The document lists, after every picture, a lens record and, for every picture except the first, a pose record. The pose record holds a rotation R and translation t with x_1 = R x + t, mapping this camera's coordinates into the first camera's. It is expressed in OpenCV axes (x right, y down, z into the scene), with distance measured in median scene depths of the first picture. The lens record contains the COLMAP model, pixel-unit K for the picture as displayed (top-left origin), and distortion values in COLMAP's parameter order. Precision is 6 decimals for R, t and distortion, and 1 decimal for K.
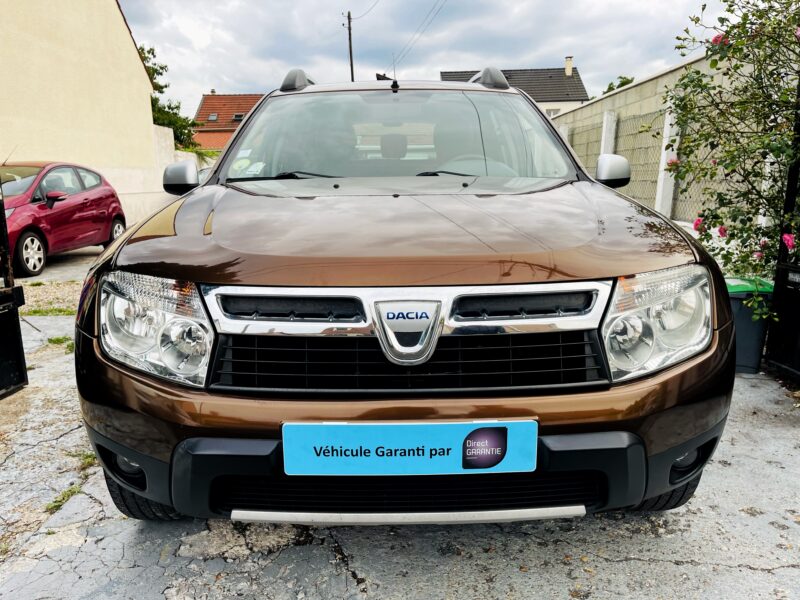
lens RADIAL K [[613.7, 0, 400.0], [0, 613.7, 300.0], [0, 0, 1]] dist [0.072394, -0.145629]
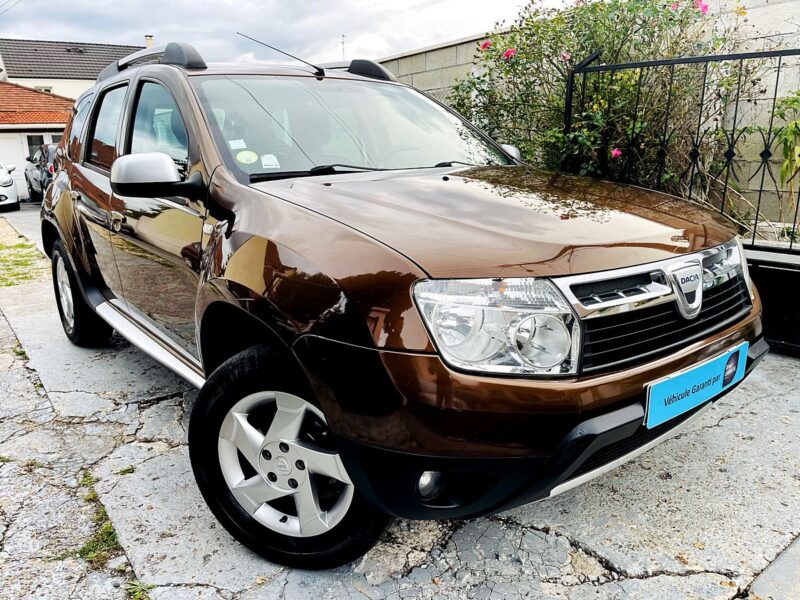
lens RADIAL K [[613.7, 0, 400.0], [0, 613.7, 300.0], [0, 0, 1]] dist [0.072394, -0.145629]
pose [[0.802623, -0.154140, 0.576226, -1.146487], [0.138966, 0.987773, 0.070662, -0.098618], [-0.580073, 0.023361, 0.814230, 0.309314]]
